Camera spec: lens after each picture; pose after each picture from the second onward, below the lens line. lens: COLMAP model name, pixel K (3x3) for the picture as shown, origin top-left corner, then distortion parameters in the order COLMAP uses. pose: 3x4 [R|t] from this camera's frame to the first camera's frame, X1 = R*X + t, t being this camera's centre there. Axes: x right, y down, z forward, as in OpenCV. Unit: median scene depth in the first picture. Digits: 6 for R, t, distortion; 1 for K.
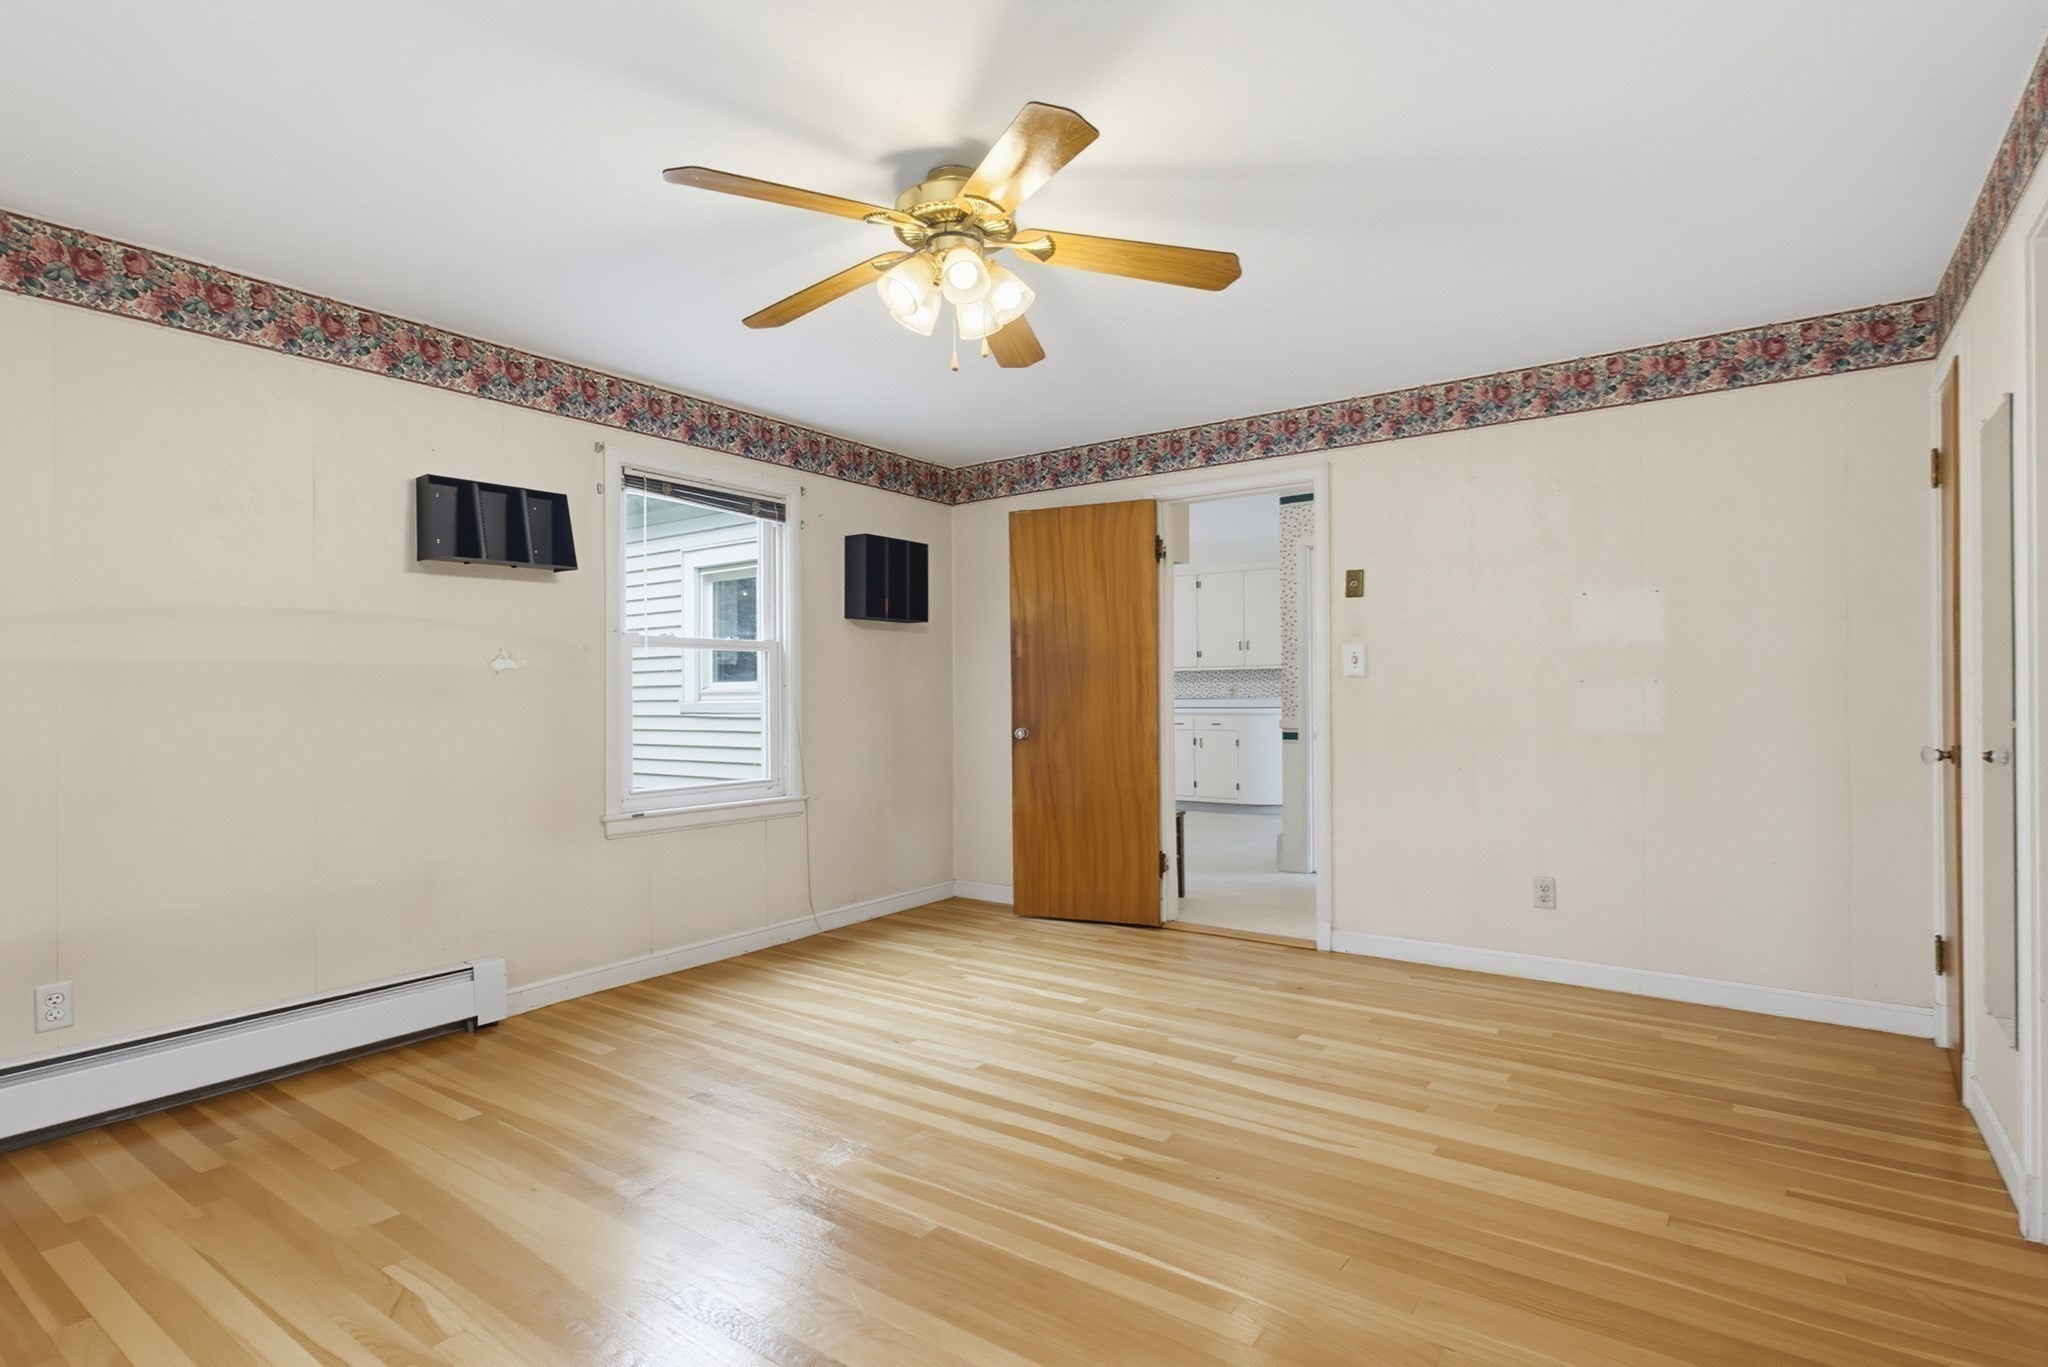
lens RADIAL K [[1009.3, 0, 1009.7], [0, 1009.3, 682.6], [0, 0, 1]] dist [0.018621, -0.008780]
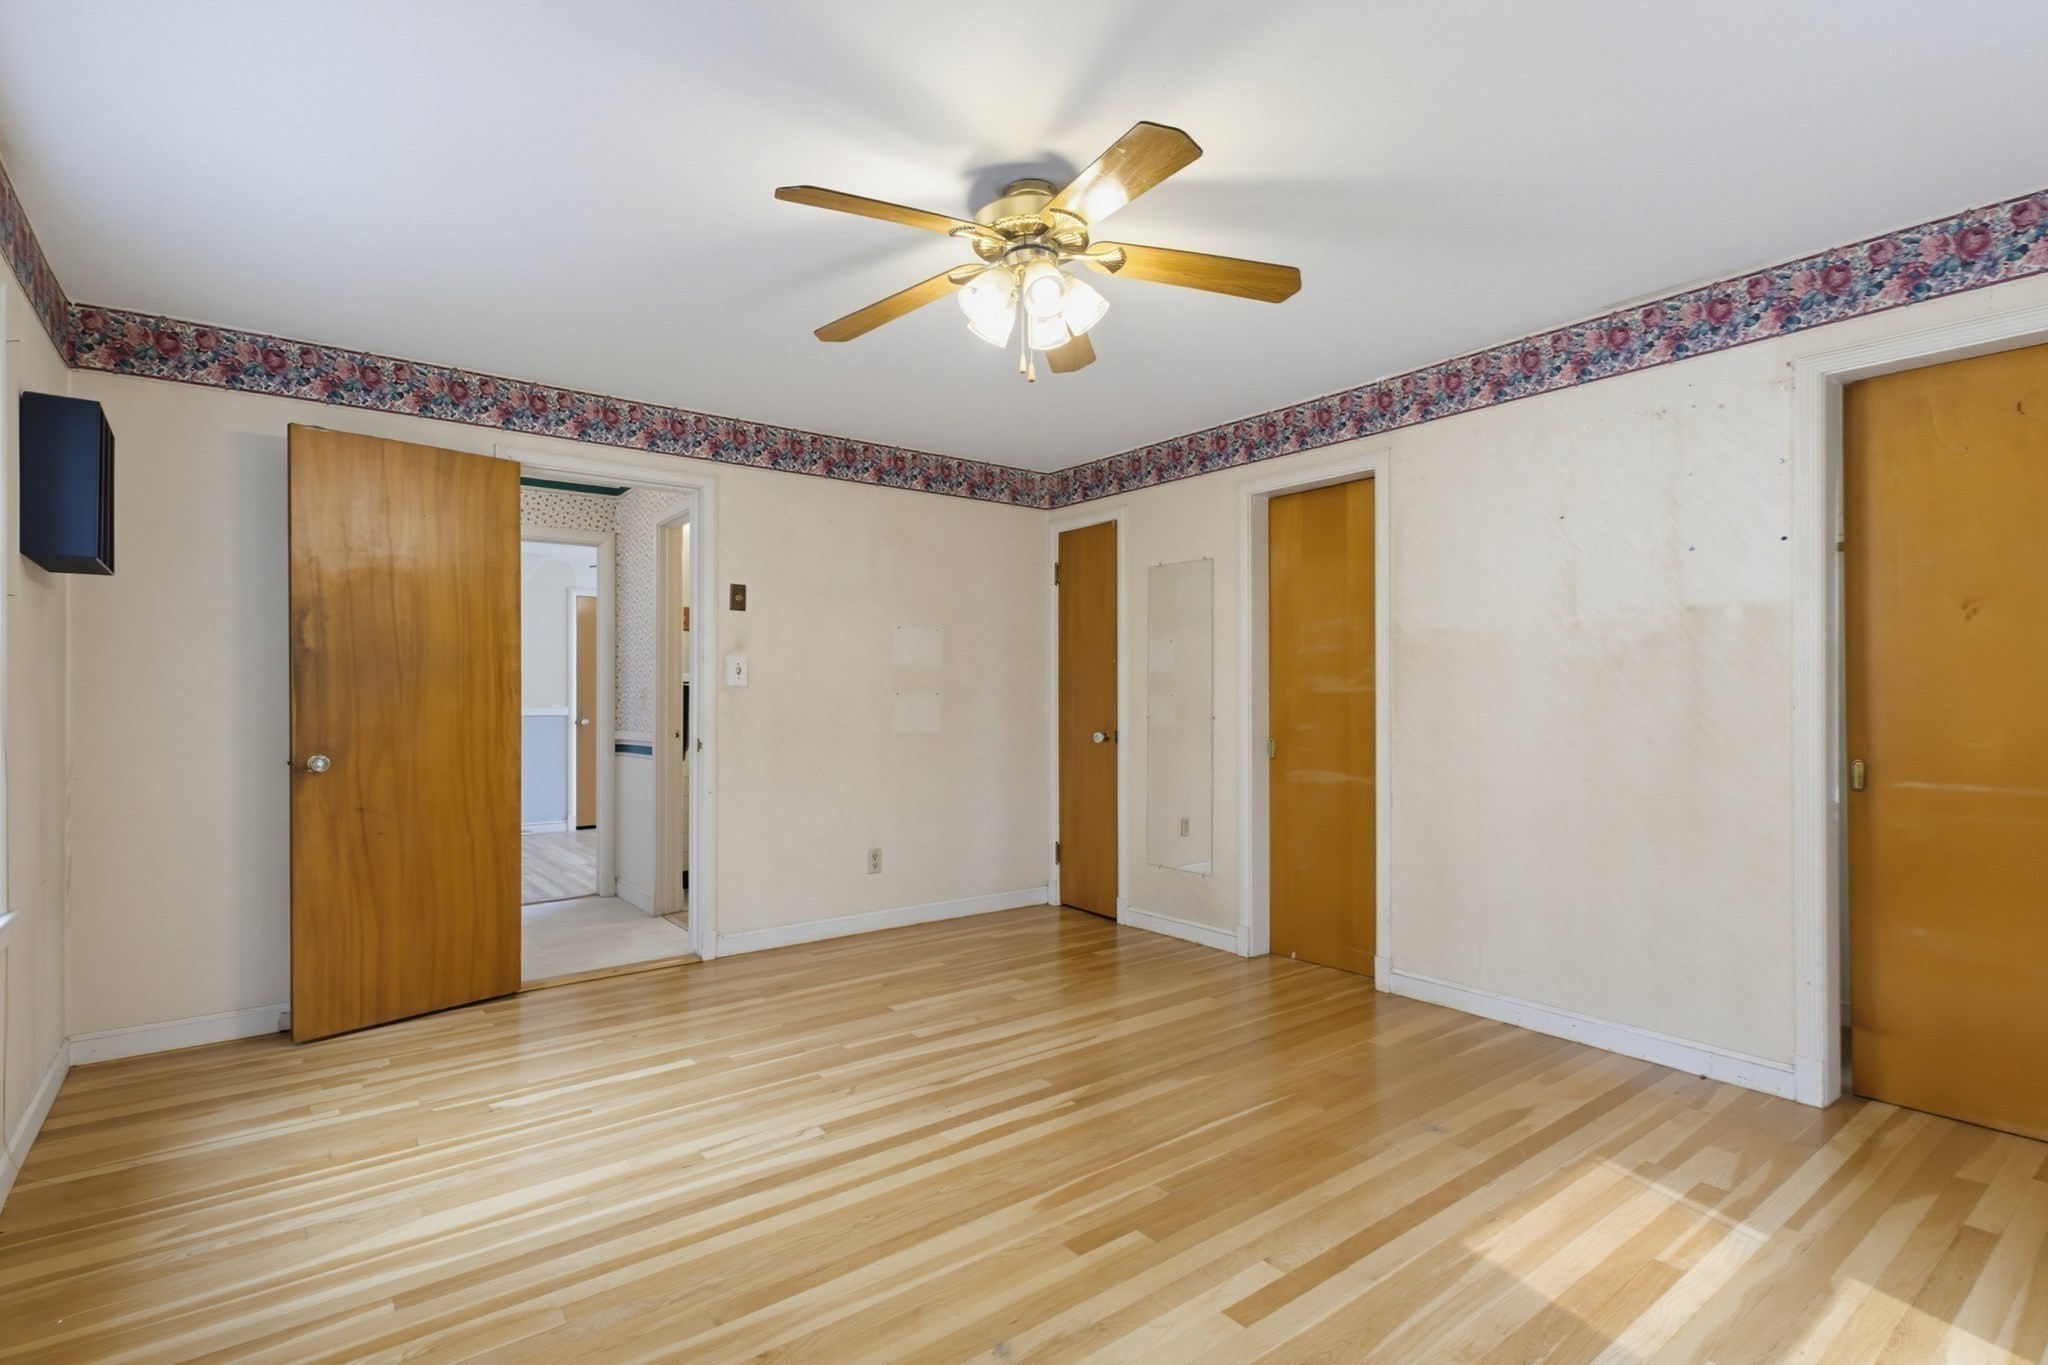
lens RADIAL K [[1009.3, 0, 1064.1], [0, 1009.3, 703.5], [0, 0, 1]] dist [0.018621, -0.008780]
pose [[0.265020, 0.002185, 0.964241, -0.668063], [-0.005940, 0.999982, -0.000634, 0.011113], [-0.964225, -0.005559, 0.265028, 0.471157]]
